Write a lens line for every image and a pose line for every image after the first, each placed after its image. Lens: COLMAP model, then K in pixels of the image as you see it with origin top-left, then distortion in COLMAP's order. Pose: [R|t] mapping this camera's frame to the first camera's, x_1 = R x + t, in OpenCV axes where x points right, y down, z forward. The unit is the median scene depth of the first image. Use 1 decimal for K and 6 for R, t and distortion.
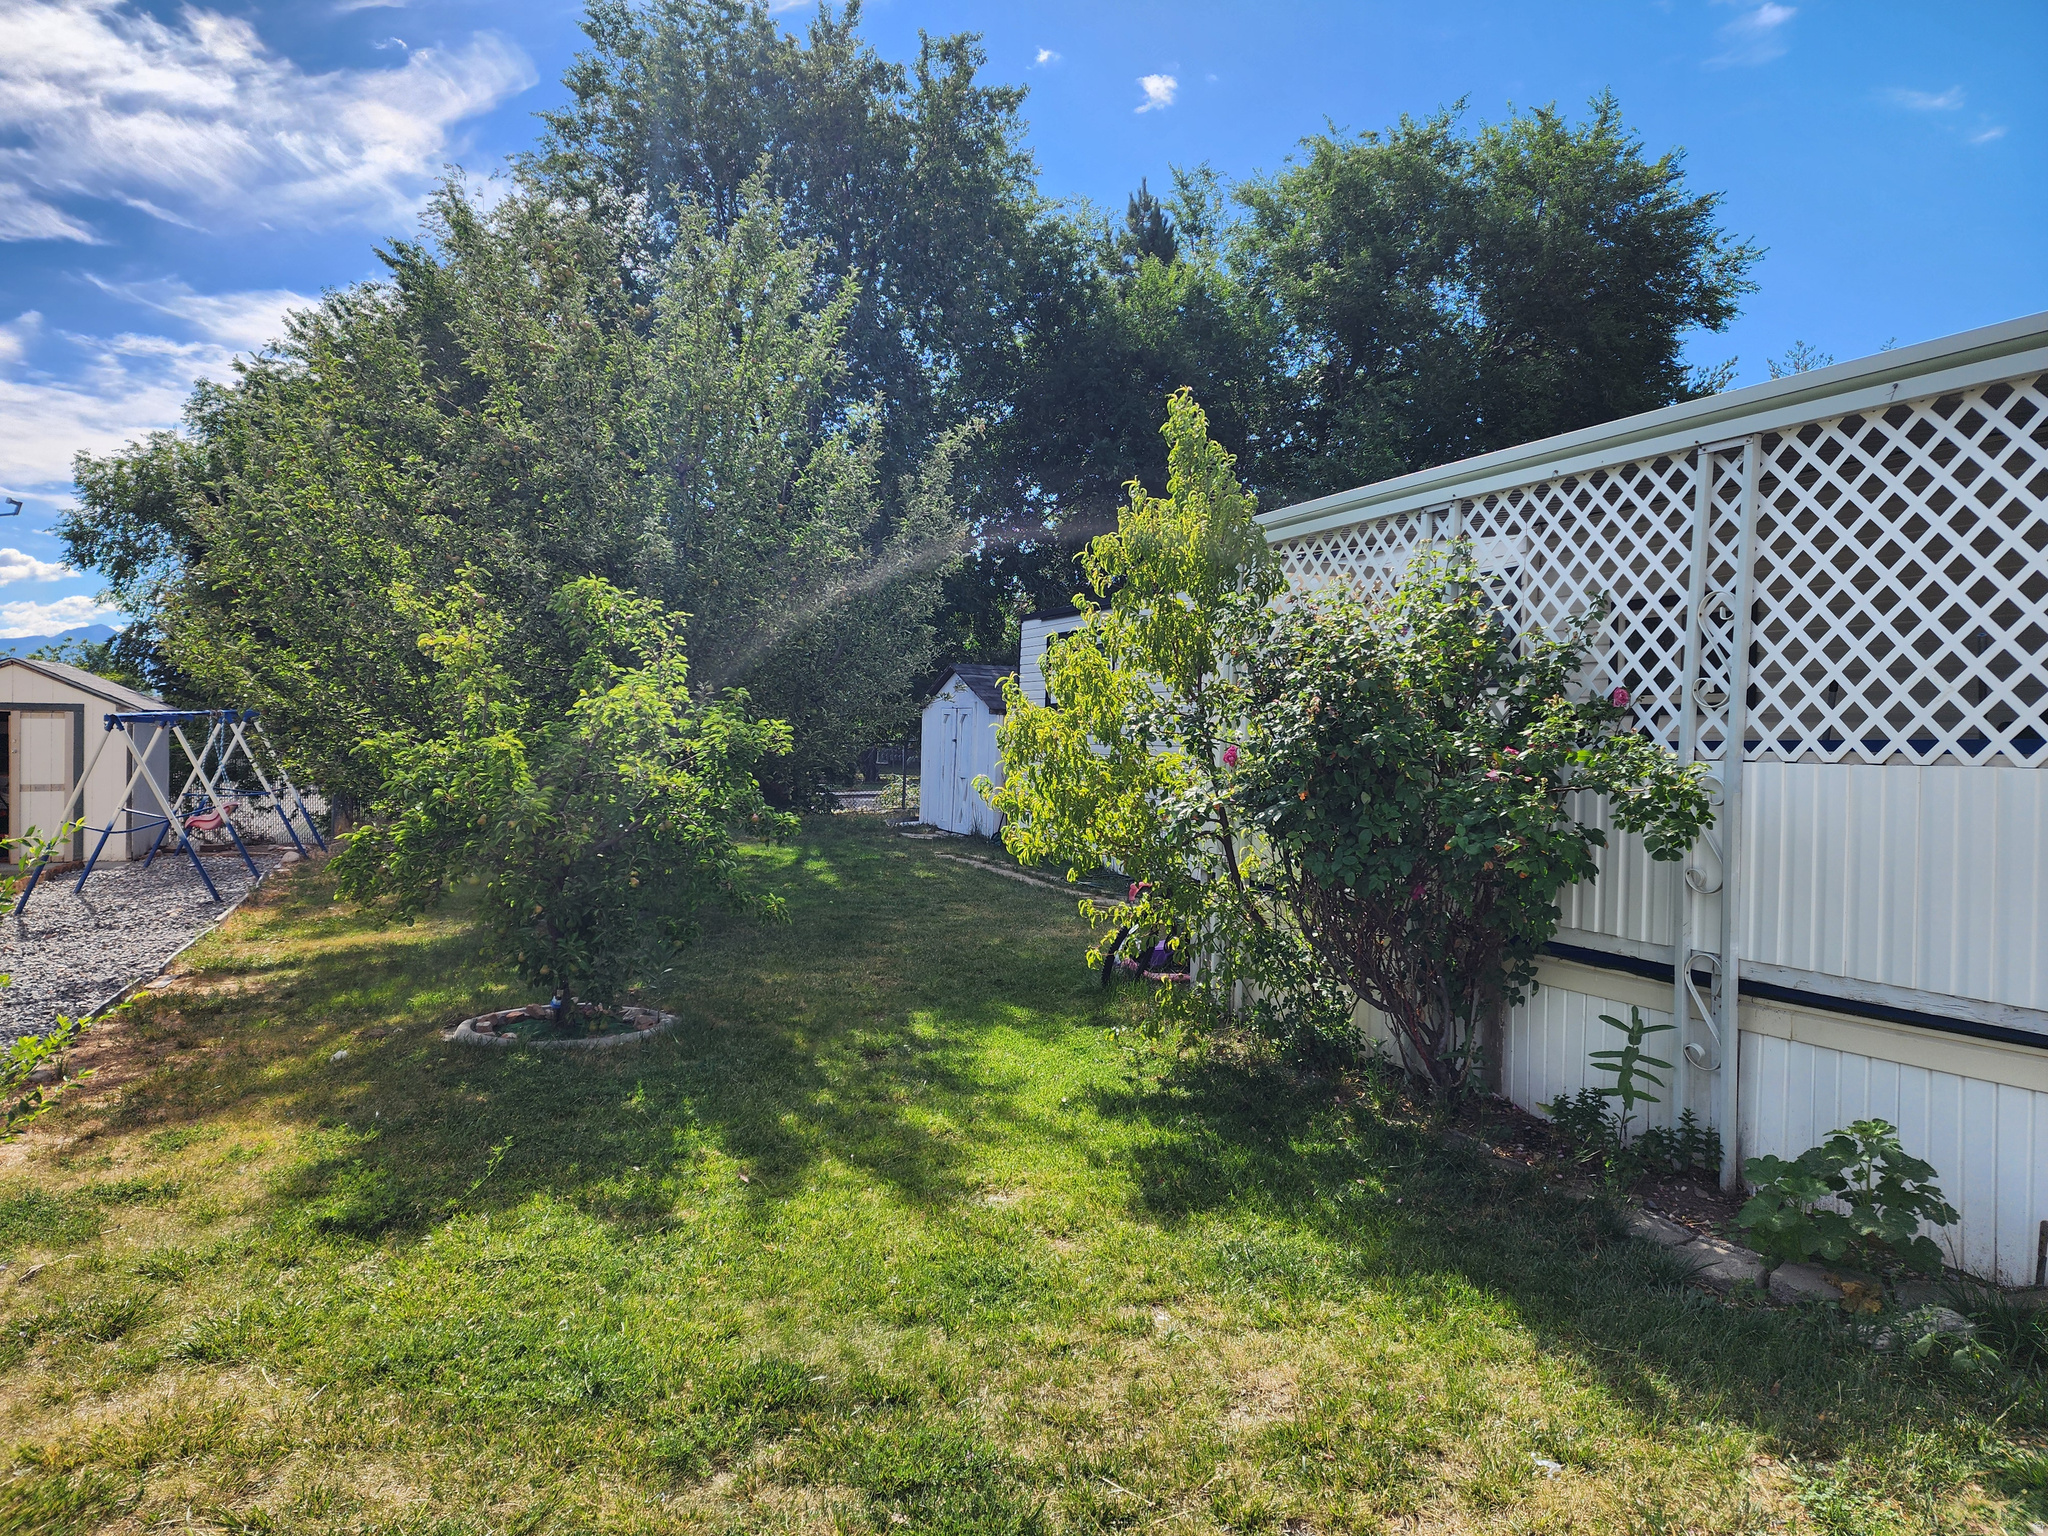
lens RADIAL K [[1367.4, 0, 1024.0], [0, 1367.4, 768.0], [0, 0, 1]] dist [0.112558, -0.114065]
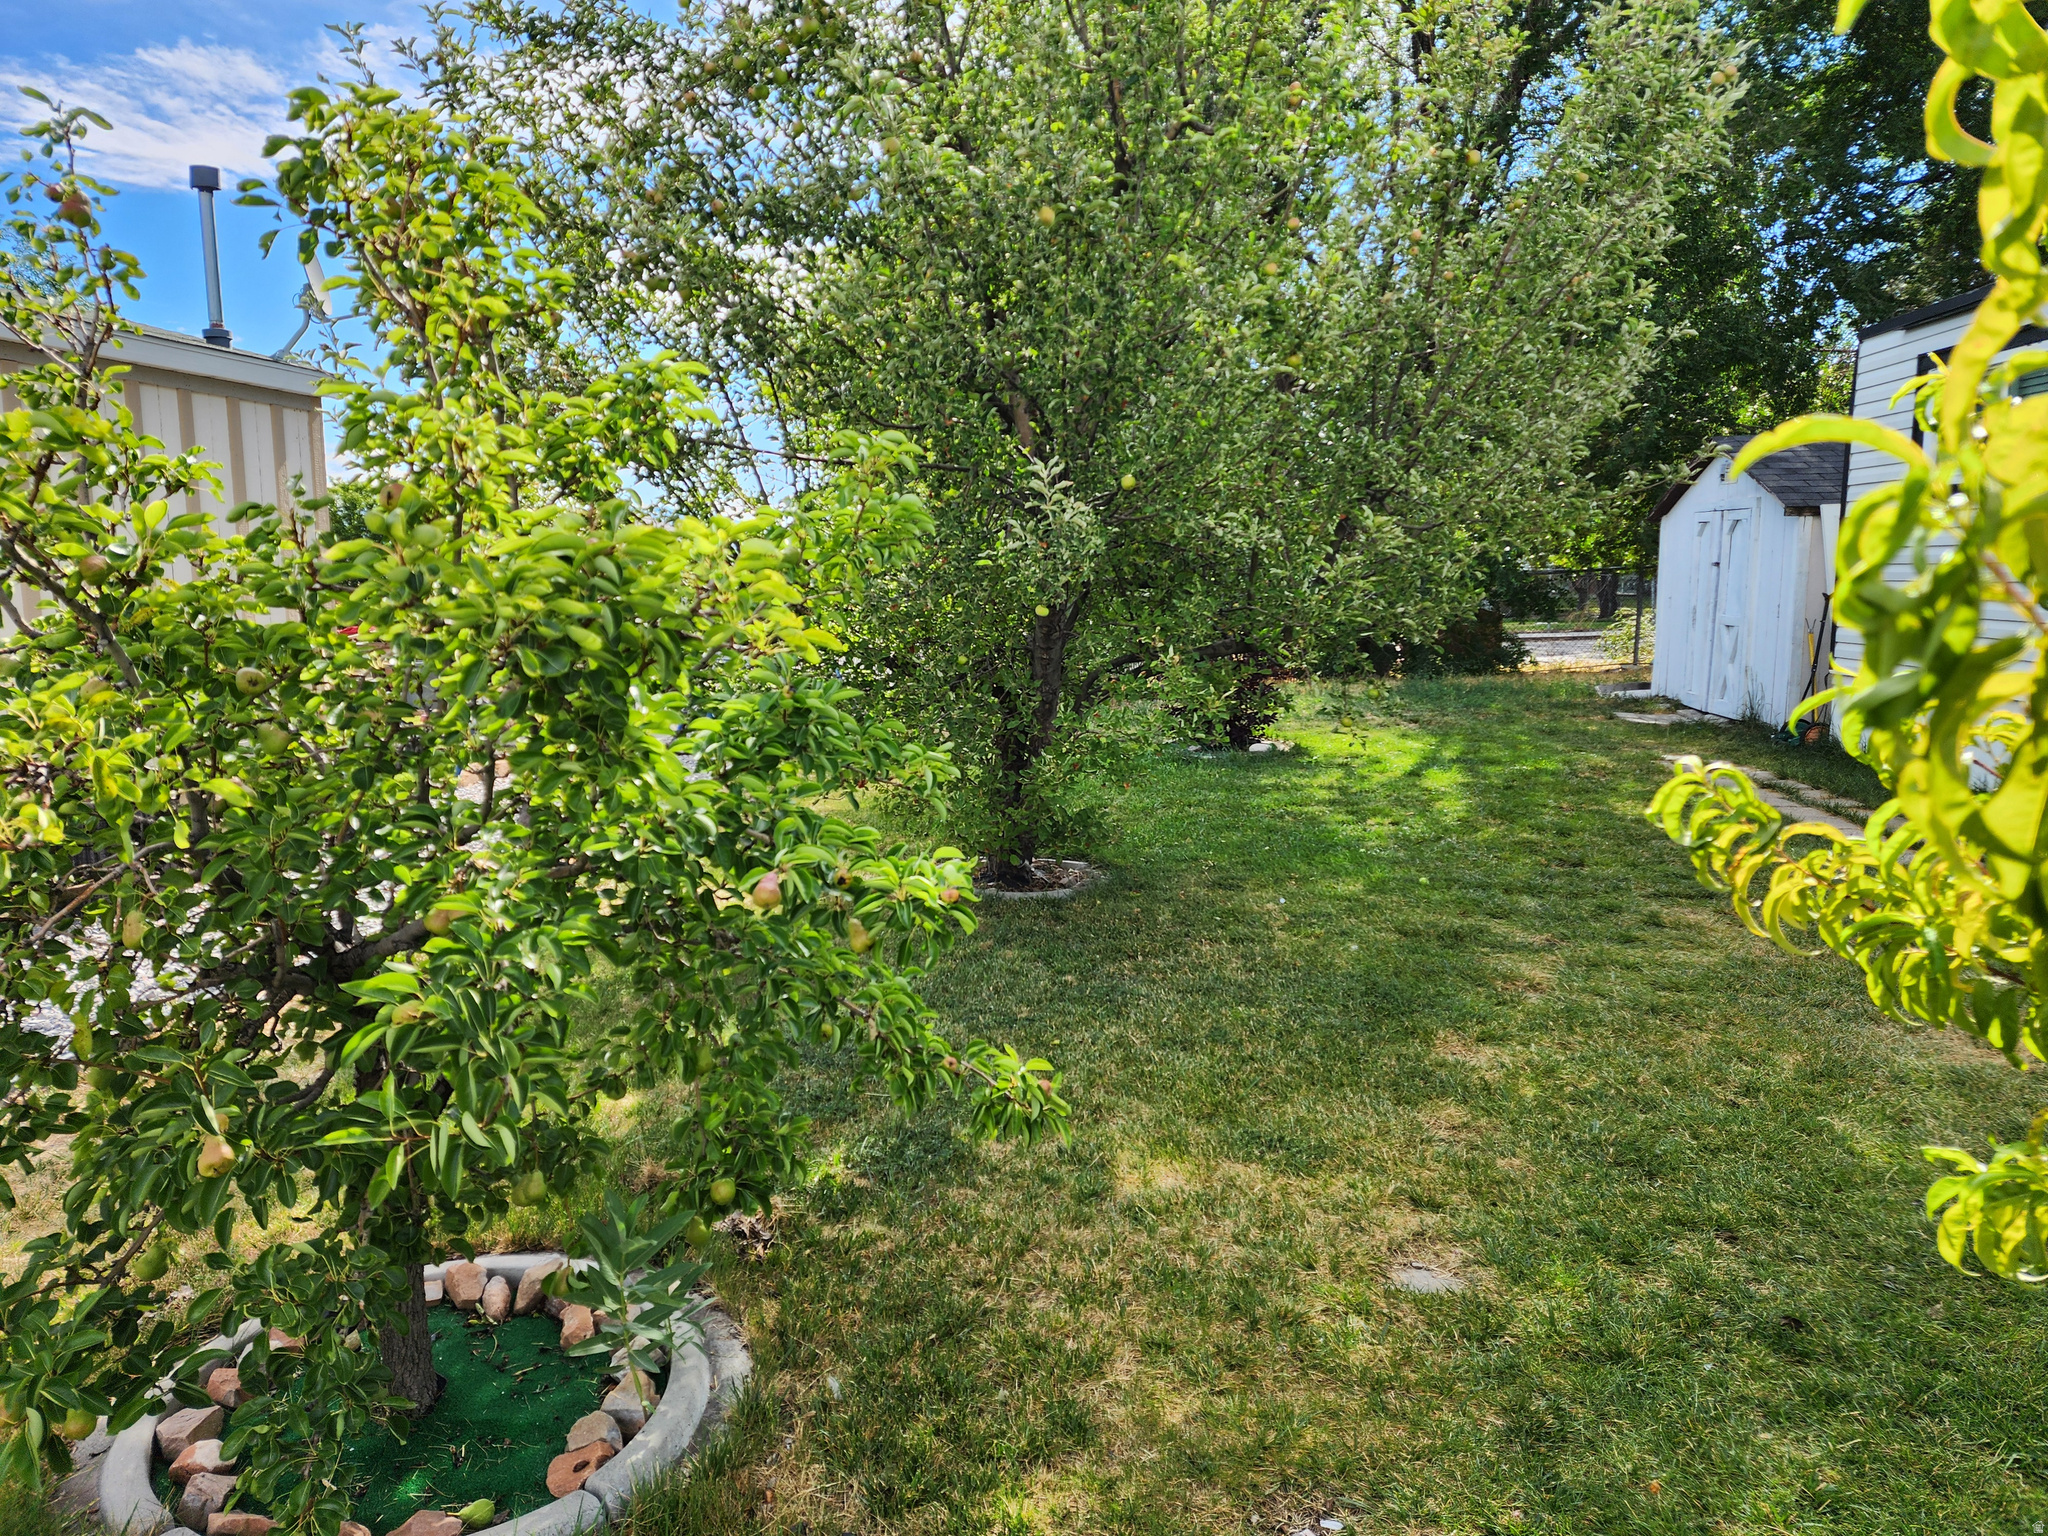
lens RADIAL K [[1367.4, 0, 1024.0], [0, 1367.4, 768.0], [0, 0, 1]] dist [0.112558, -0.114065]
pose [[0.868033, 0.034726, -0.495291, -0.007940], [0.024687, 0.993299, 0.112908, -0.006207], [0.495892, -0.110235, 0.861359, 0.309434]]
